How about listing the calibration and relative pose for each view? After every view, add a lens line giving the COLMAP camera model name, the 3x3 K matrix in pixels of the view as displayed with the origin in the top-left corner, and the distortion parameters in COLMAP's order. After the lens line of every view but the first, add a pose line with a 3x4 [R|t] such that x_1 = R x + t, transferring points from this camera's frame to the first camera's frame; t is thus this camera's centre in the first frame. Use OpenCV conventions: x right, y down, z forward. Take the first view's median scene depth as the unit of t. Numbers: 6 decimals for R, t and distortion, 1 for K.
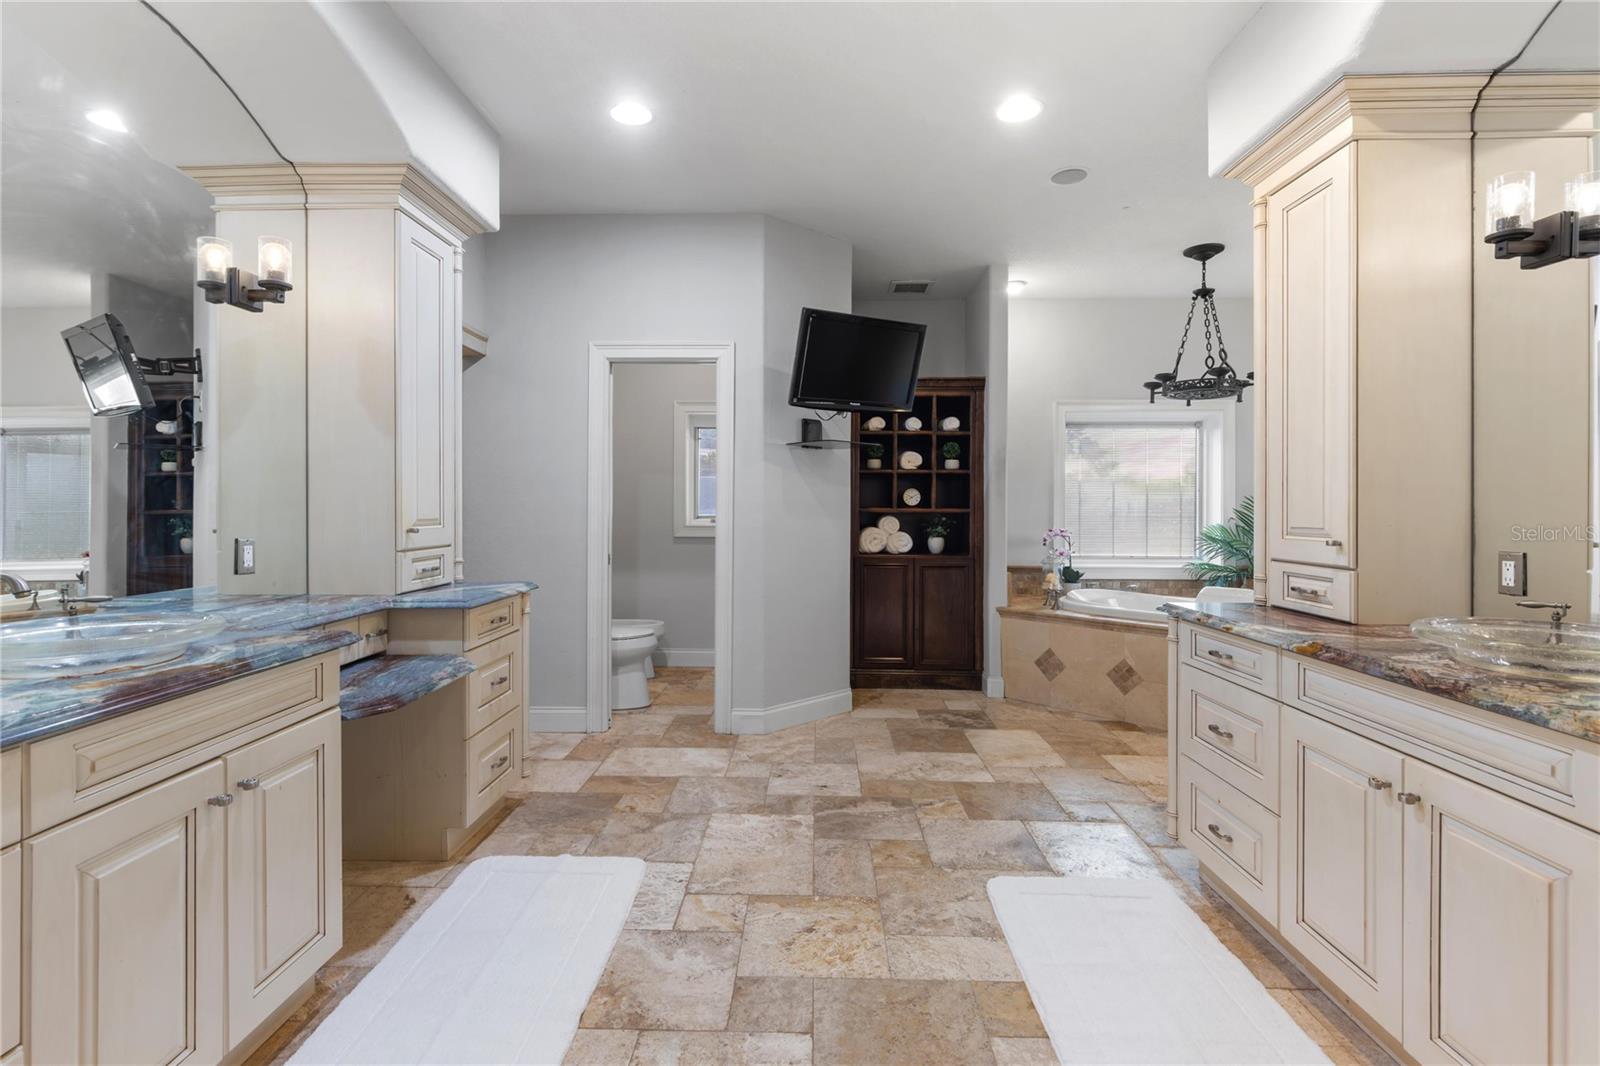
lens RADIAL K [[749.0, 0, 799.0], [0, 749.0, 518.5], [0, 0, 1]] dist [0.009919, 0.000292]
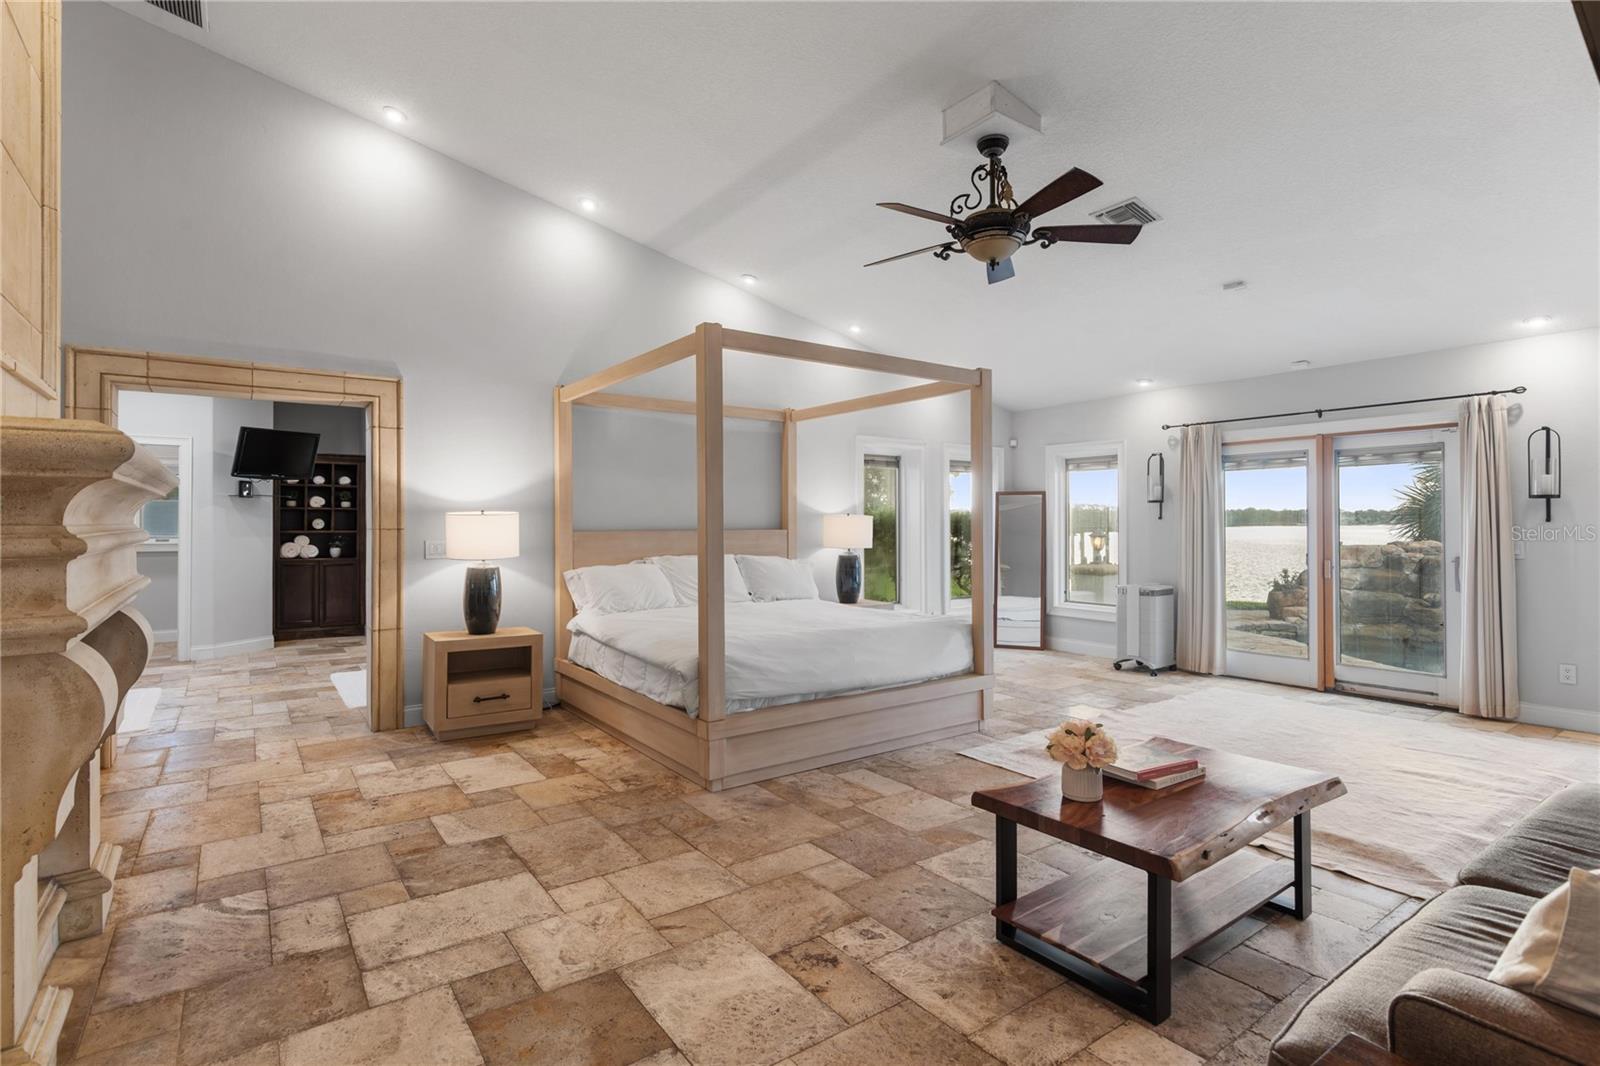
lens RADIAL K [[775.7, 0, 801.0], [0, 775.7, 519.2], [0, 0, 1]] dist [-0.004679, -0.000488]
pose [[0.793893, 0.000125, 0.608058, -0.043731], [0.011352, 0.999823, -0.015028, -0.000882], [-0.607952, 0.018833, 0.793750, -1.024777]]
